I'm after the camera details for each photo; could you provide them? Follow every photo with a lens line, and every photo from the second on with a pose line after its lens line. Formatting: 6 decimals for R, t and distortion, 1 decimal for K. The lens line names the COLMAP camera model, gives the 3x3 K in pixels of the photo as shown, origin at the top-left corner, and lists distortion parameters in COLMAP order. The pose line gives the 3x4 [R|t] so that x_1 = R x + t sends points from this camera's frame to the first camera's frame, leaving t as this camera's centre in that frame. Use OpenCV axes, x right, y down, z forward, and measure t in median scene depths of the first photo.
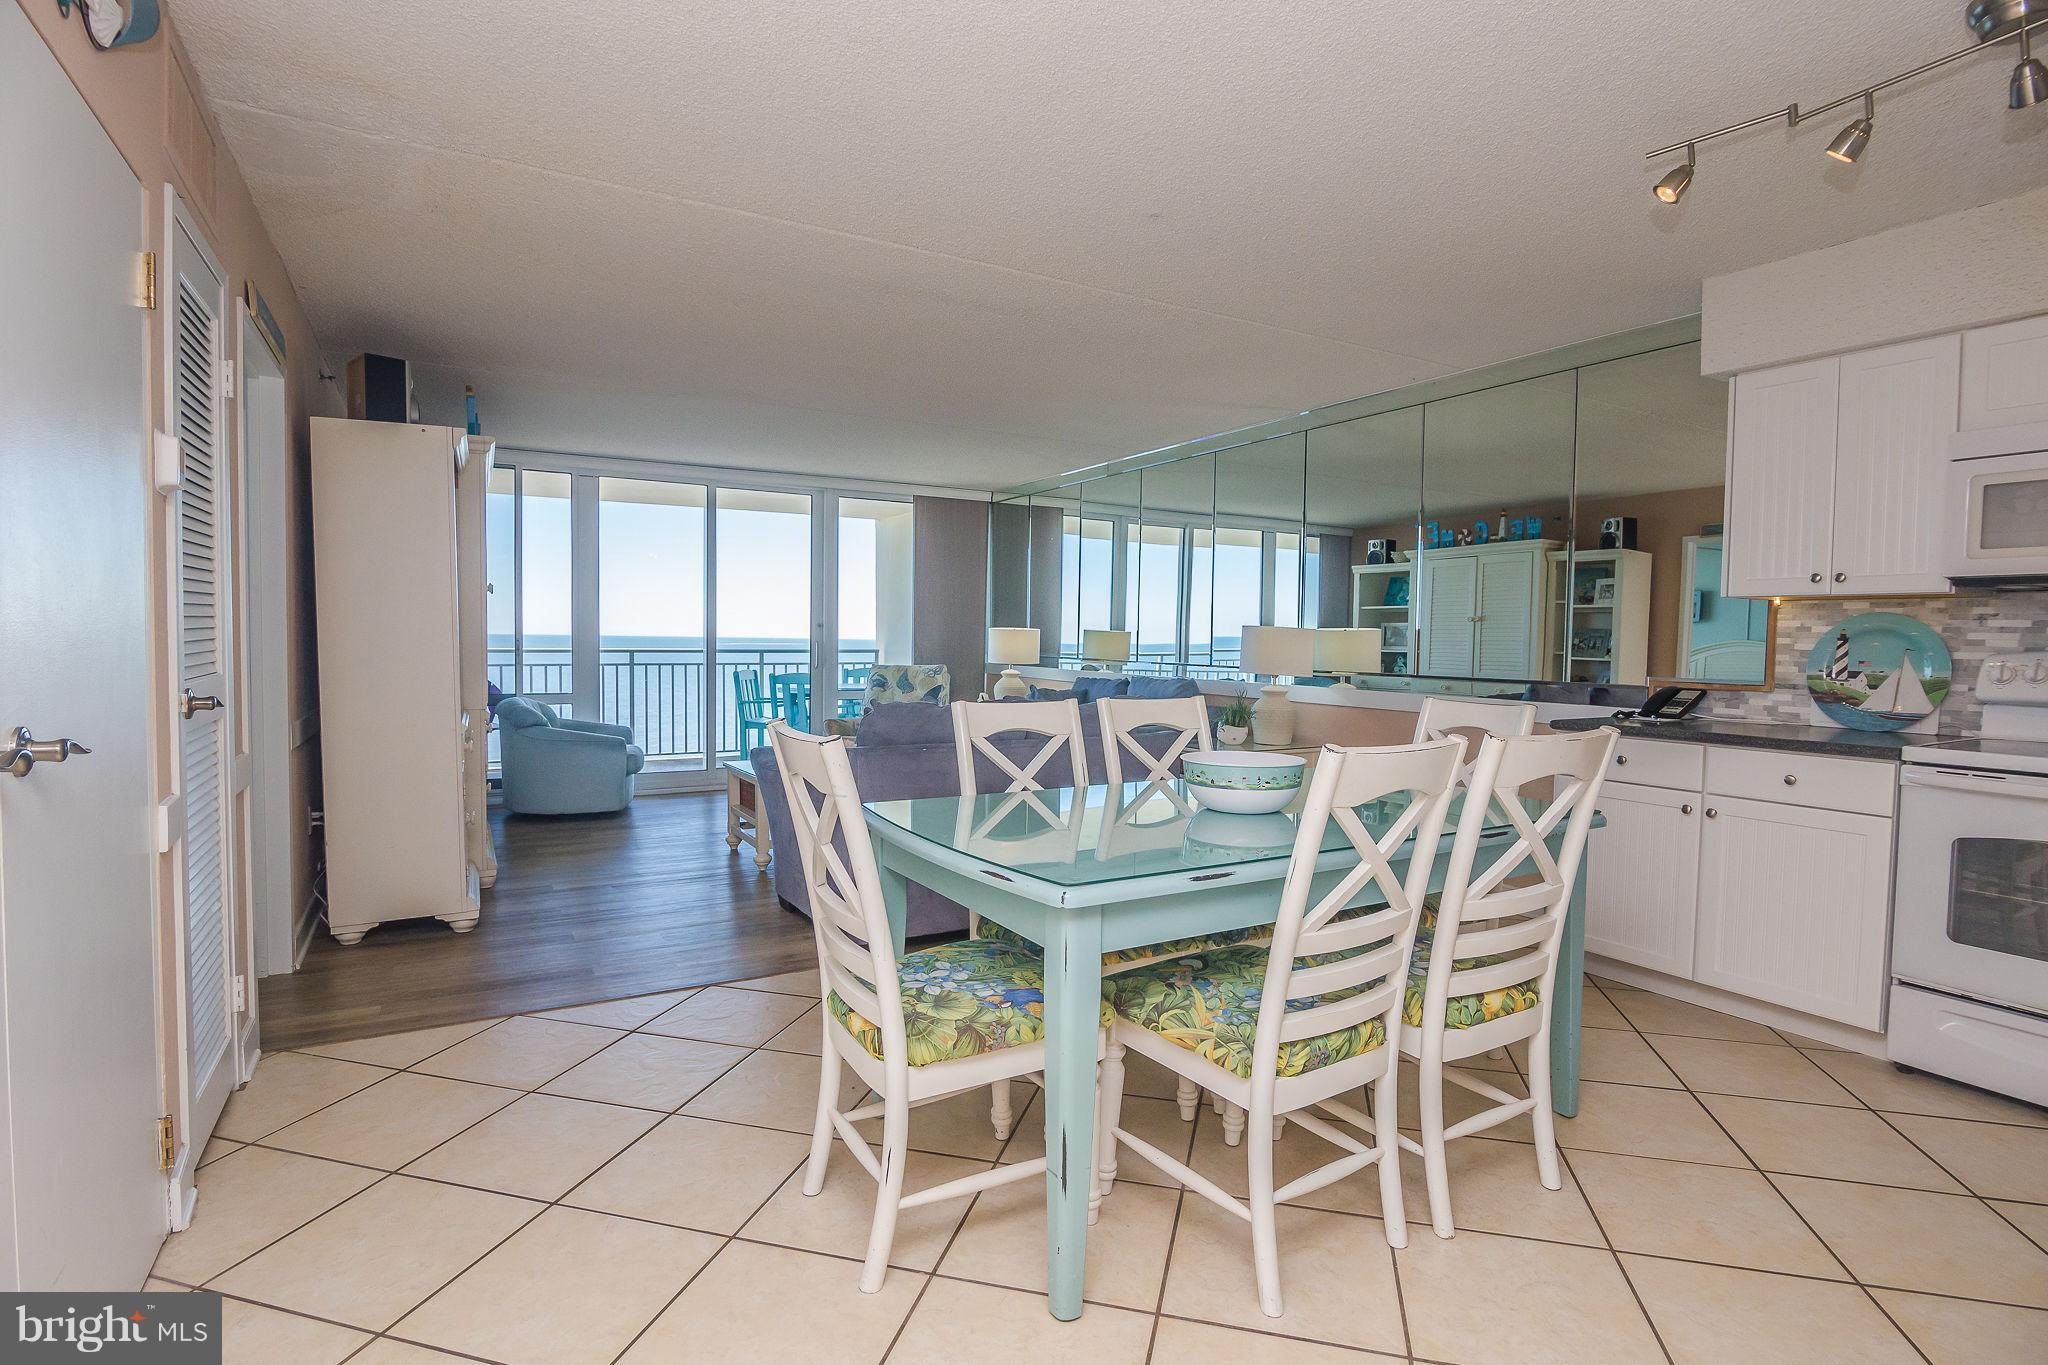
lens RADIAL K [[998.7, 0, 1021.8], [0, 998.7, 680.0], [0, 0, 1]] dist [-0.018785, -0.000701]
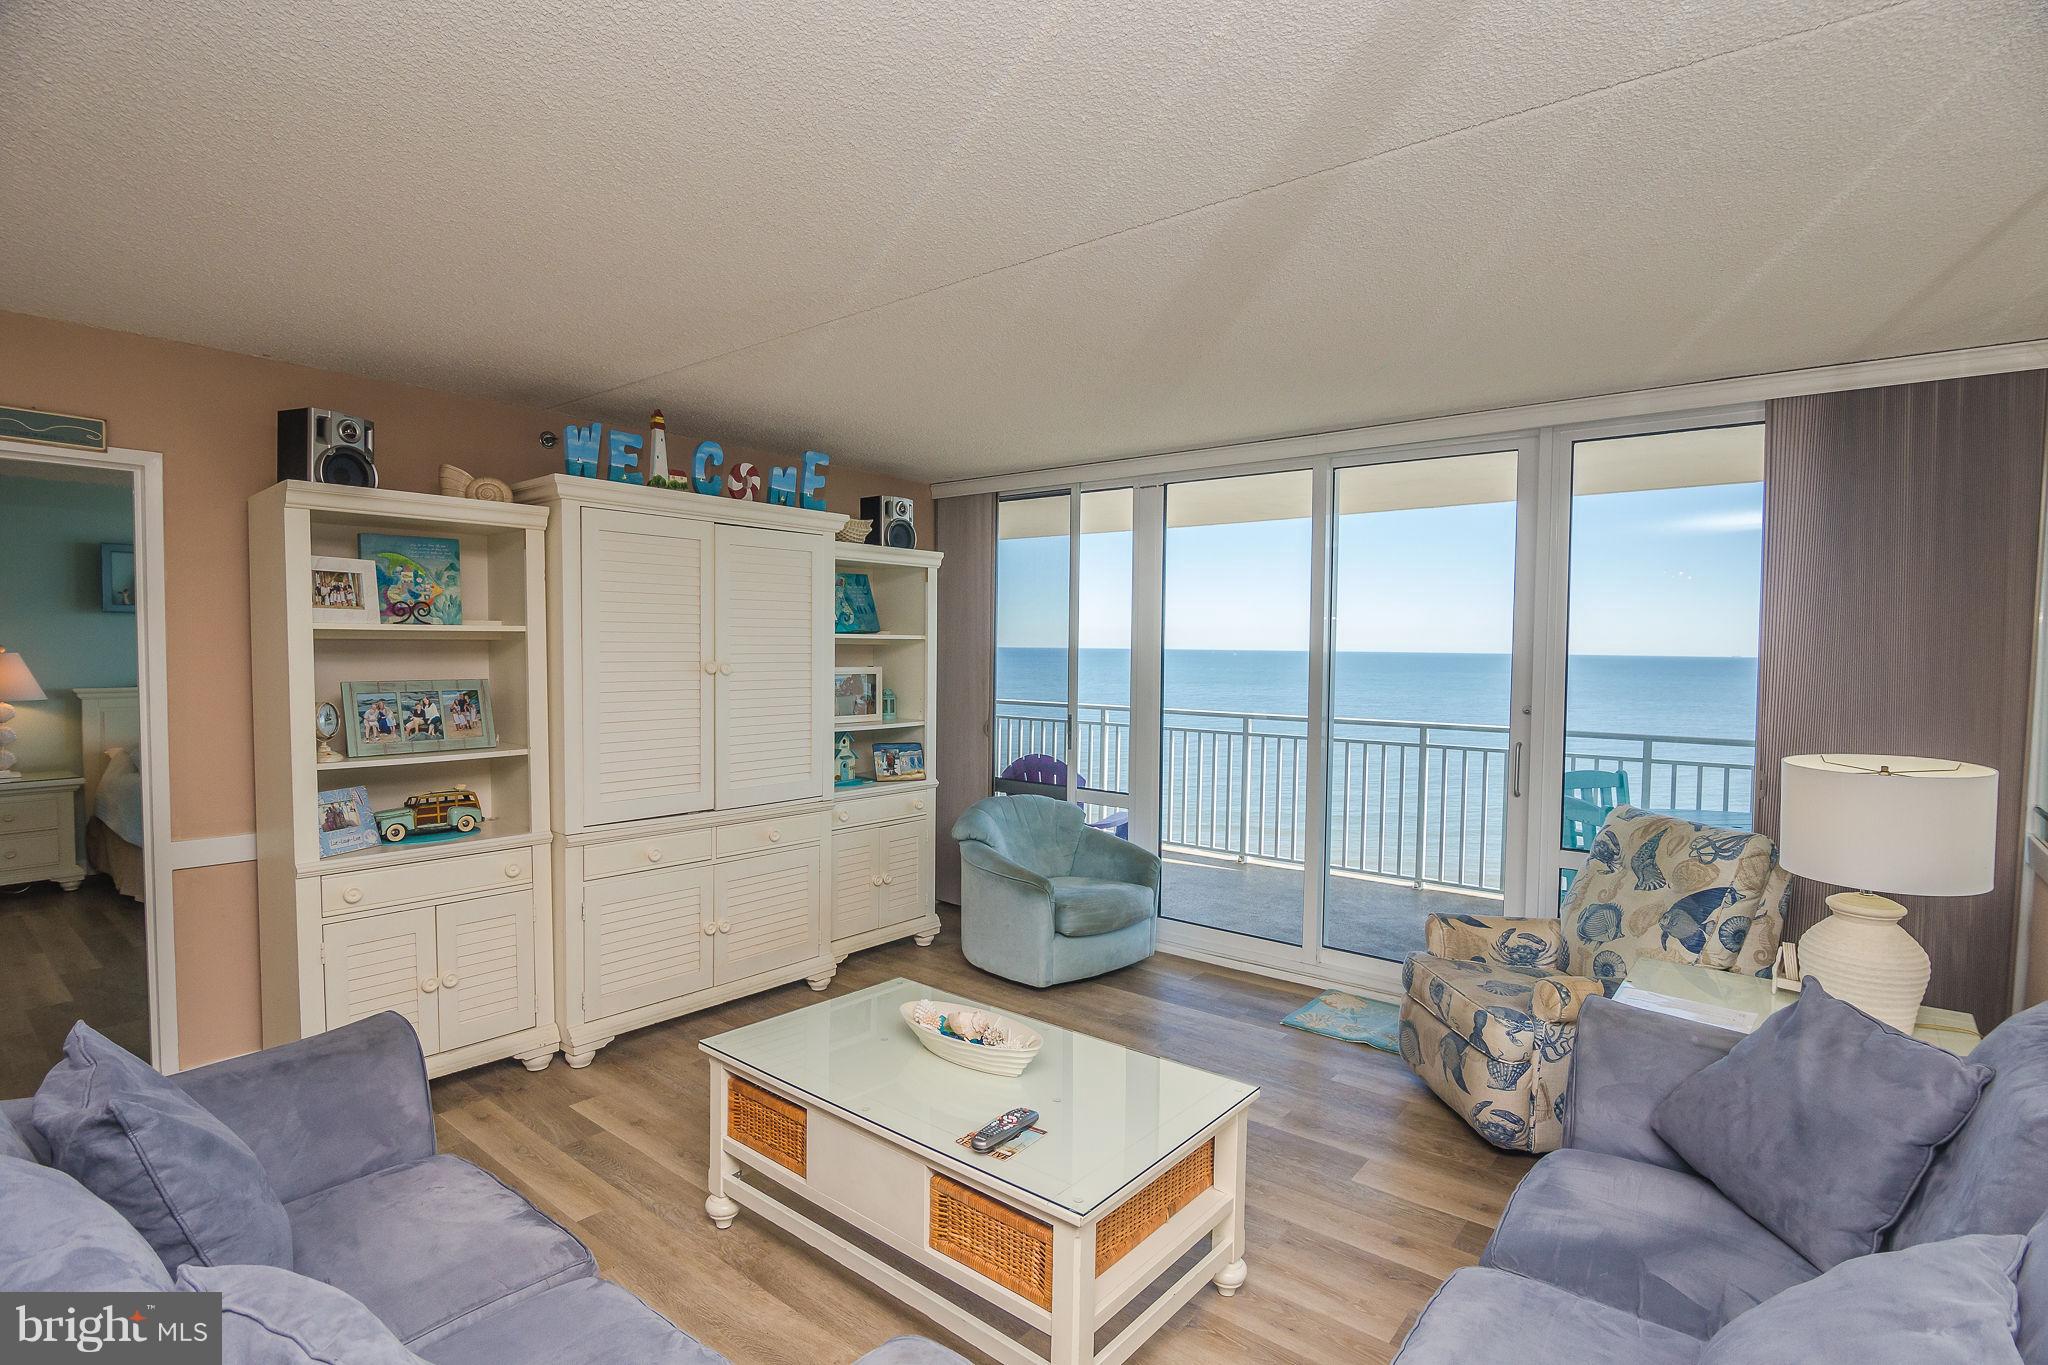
lens RADIAL K [[998.7, 0, 1021.8], [0, 998.7, 680.0], [0, 0, 1]] dist [-0.018785, -0.000701]
pose [[0.358406, 0.022149, -0.933303, 0.174822], [-0.046499, 0.998901, 0.005850, -0.064317], [0.932407, 0.041301, 0.359042, 0.623655]]
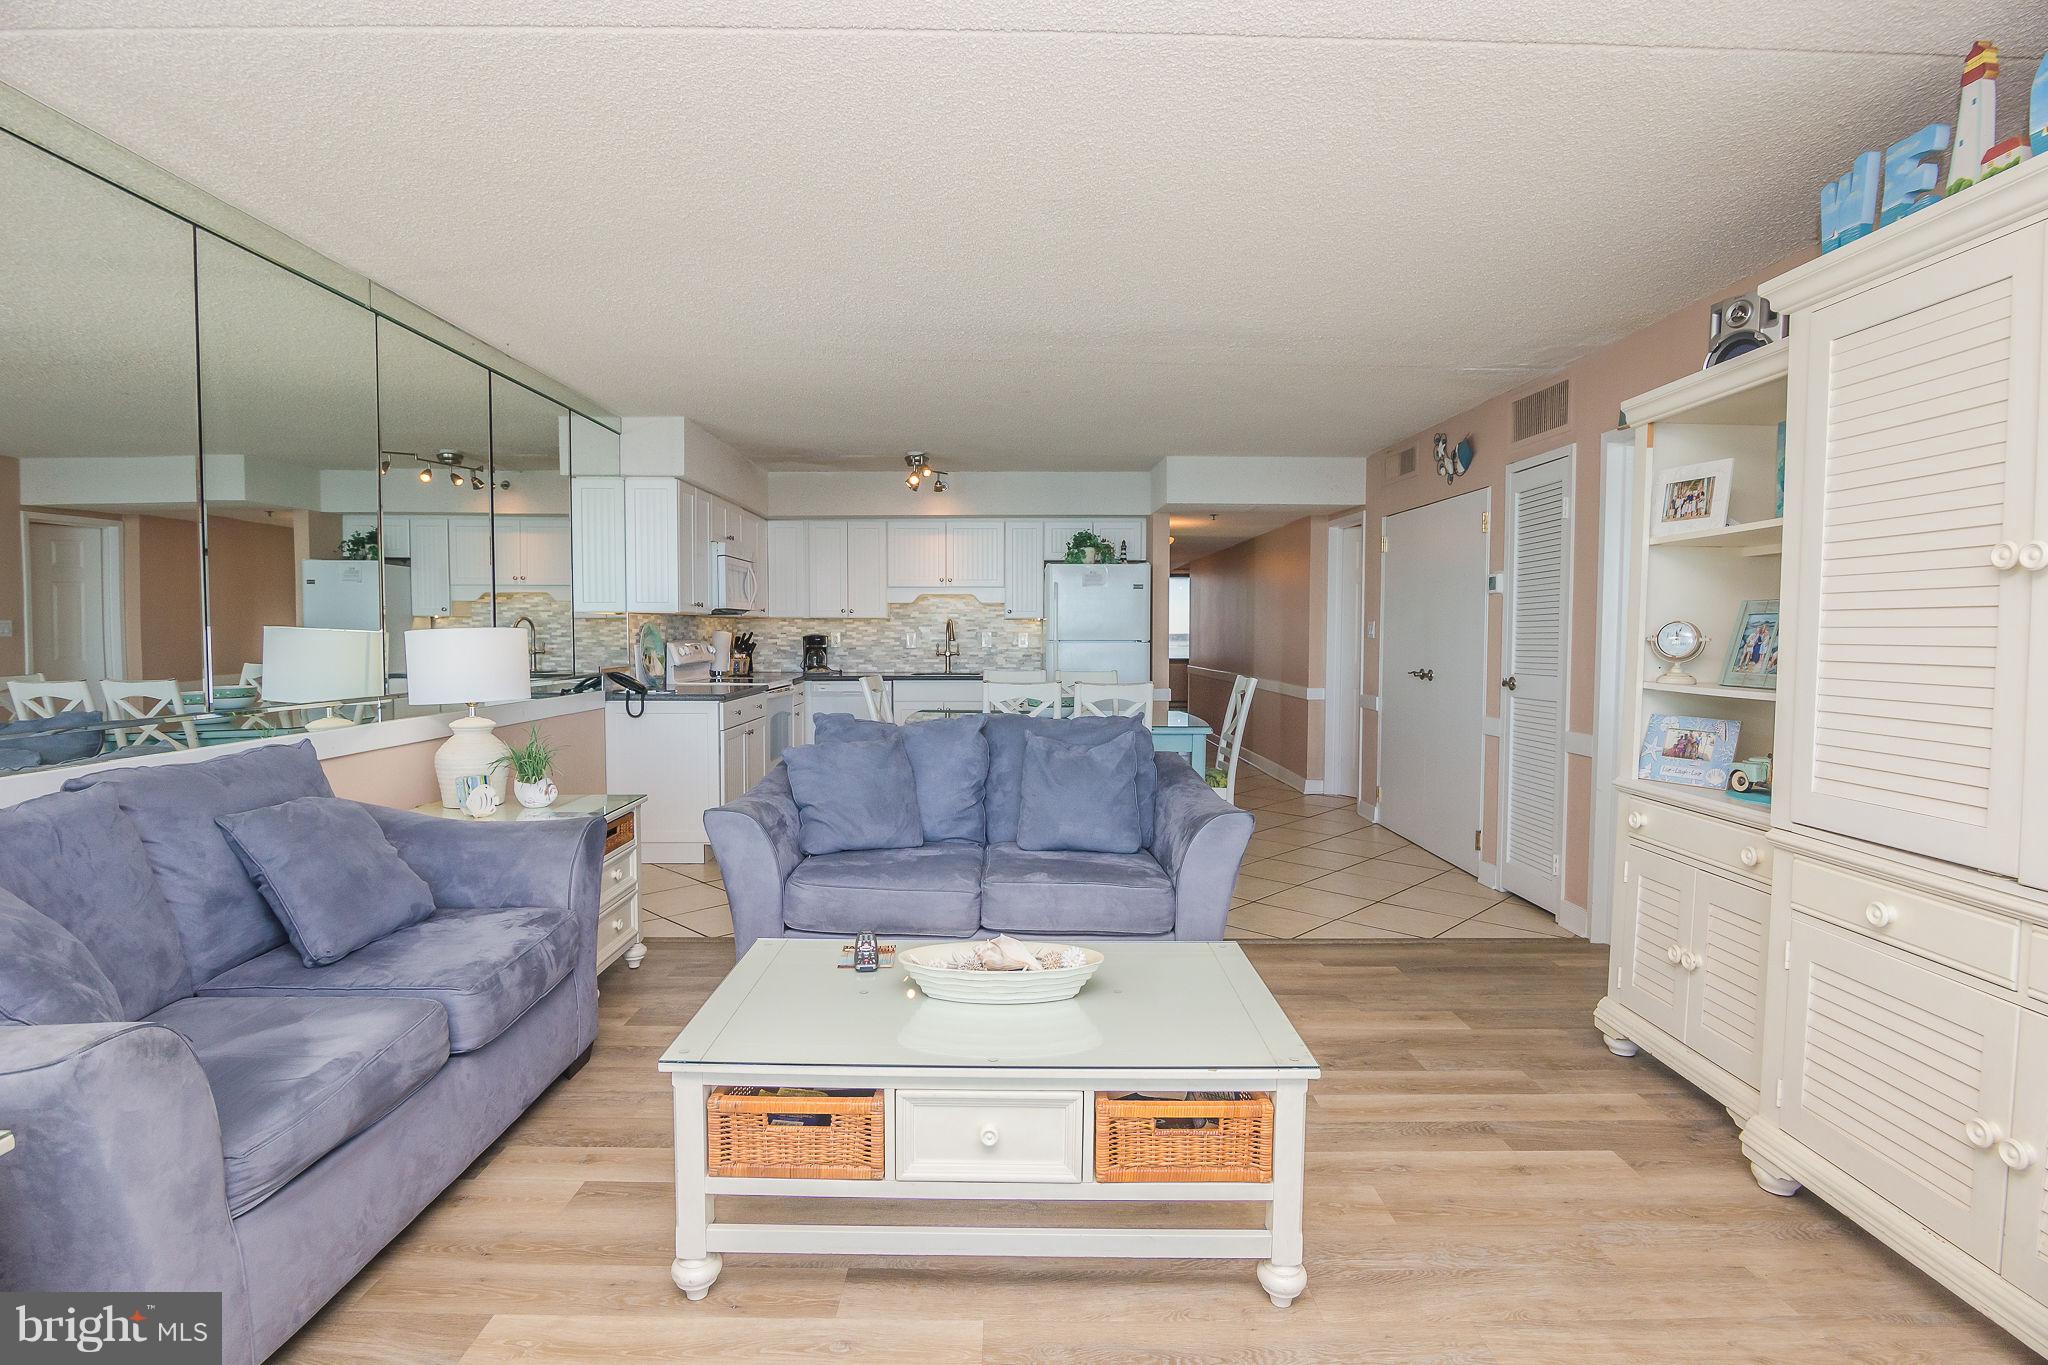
lens RADIAL K [[1008.8, 0, 1020.5], [0, 1008.8, 680.3], [0, 0, 1]] dist [-0.018394, -0.000607]
pose [[-0.869545, -0.039867, 0.492242, -0.271622], [0.007830, 0.995498, 0.094458, -0.055359], [-0.493792, 0.085990, -0.865318, 0.964410]]
